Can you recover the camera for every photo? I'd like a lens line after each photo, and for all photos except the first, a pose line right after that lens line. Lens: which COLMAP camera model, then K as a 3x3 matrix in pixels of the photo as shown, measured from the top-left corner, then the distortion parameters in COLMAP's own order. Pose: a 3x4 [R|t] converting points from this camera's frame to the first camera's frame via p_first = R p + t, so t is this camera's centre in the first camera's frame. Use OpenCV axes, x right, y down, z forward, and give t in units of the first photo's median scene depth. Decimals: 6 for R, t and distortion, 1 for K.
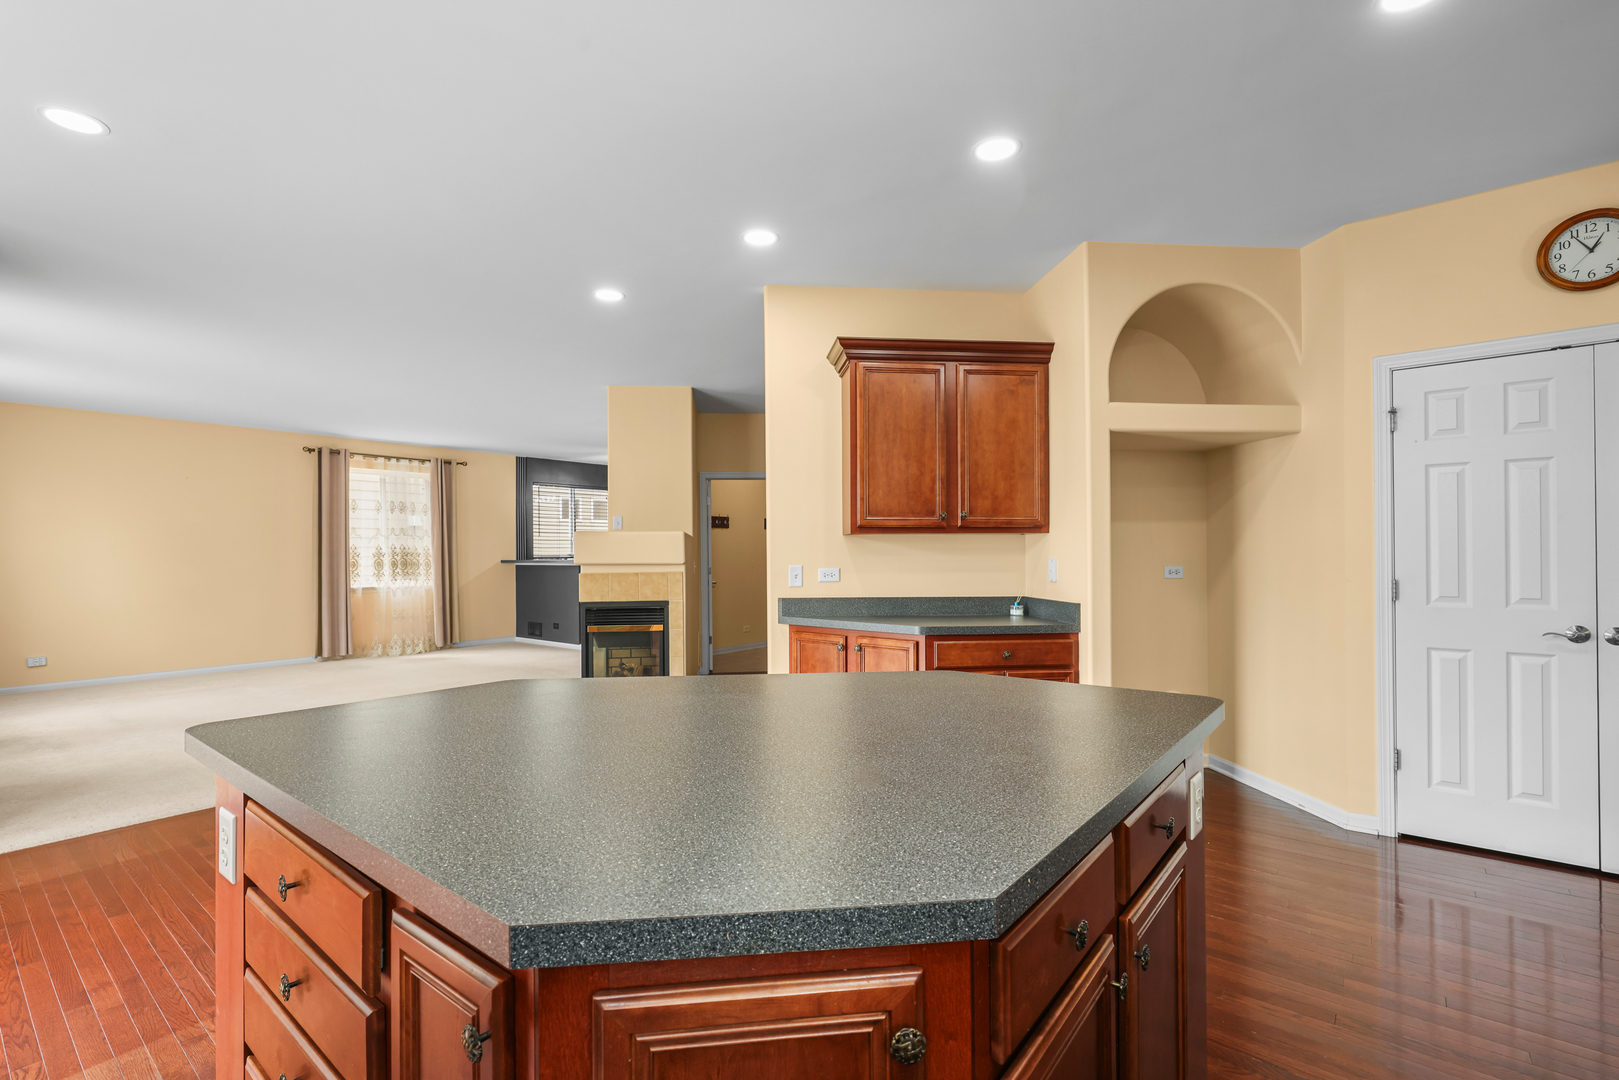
lens RADIAL K [[735.6, 0, 812.5], [0, 735.6, 549.8], [0, 0, 1]] dist [-0.000379, 0.000595]
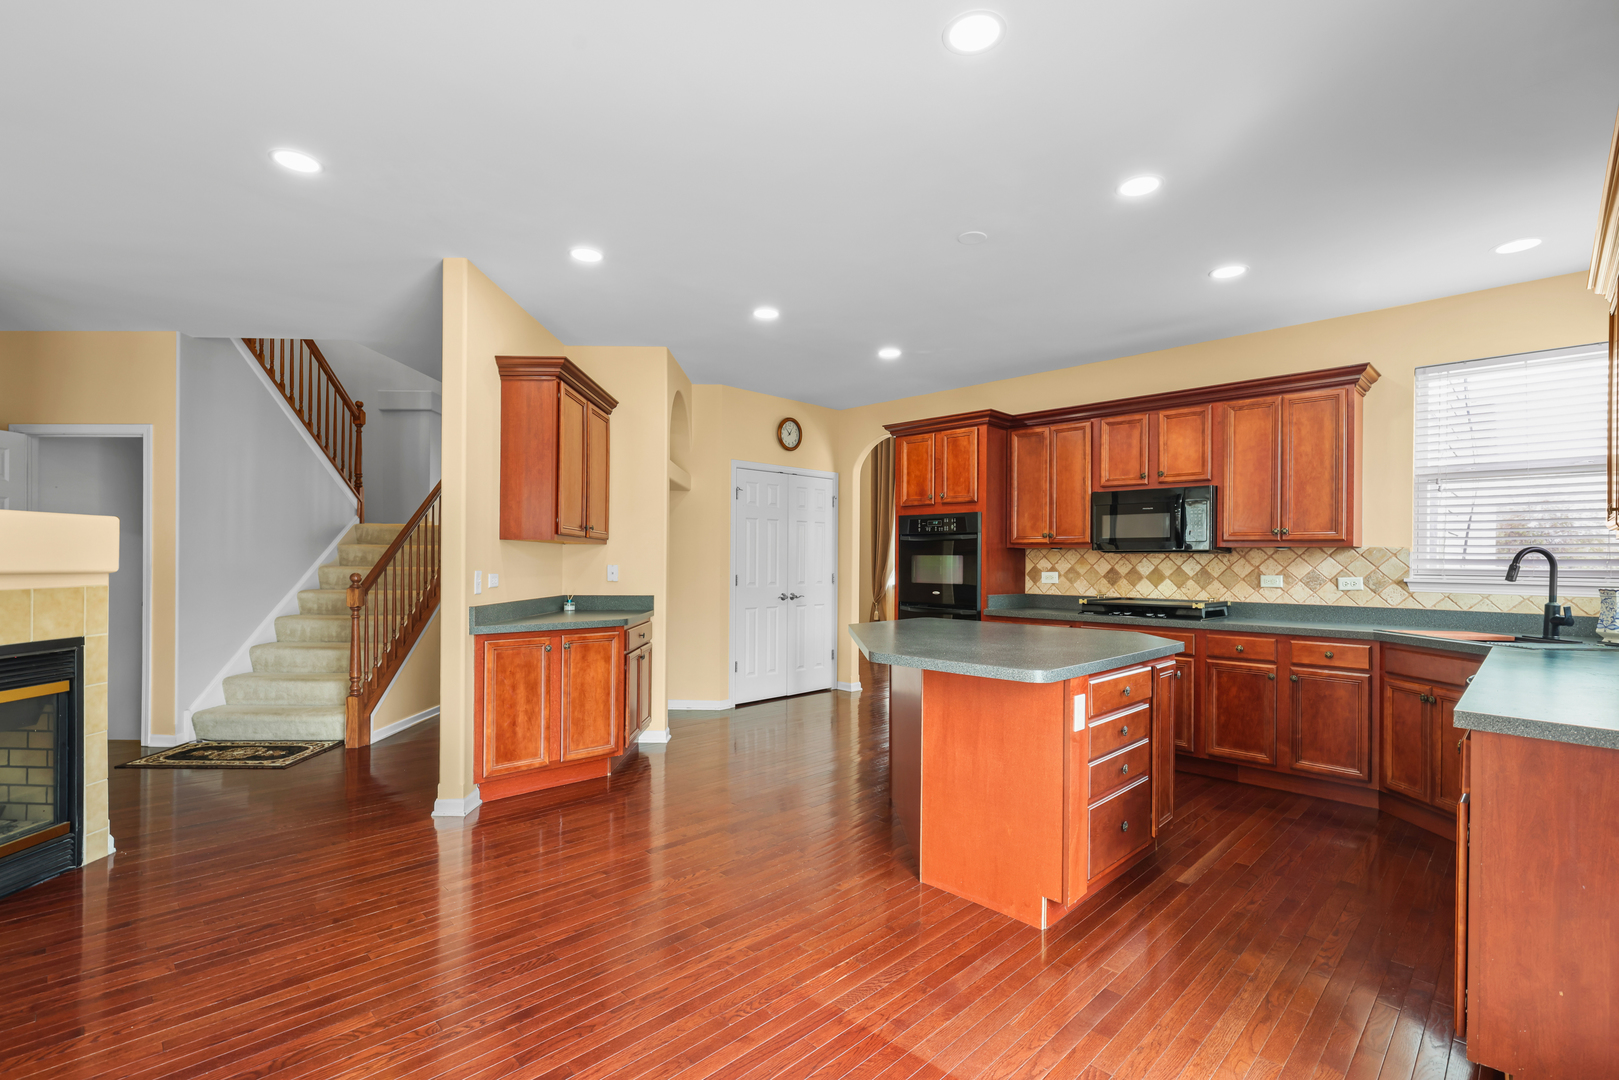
lens RADIAL K [[735.6, 0, 810.7], [0, 735.6, 550.3], [0, 0, 1]] dist [-0.000379, 0.000595]
pose [[0.100656, 0.020055, 0.994719, -0.711766], [-0.011769, 0.999751, -0.018966, 0.005641], [-0.994852, -0.009797, 0.100867, 0.377426]]
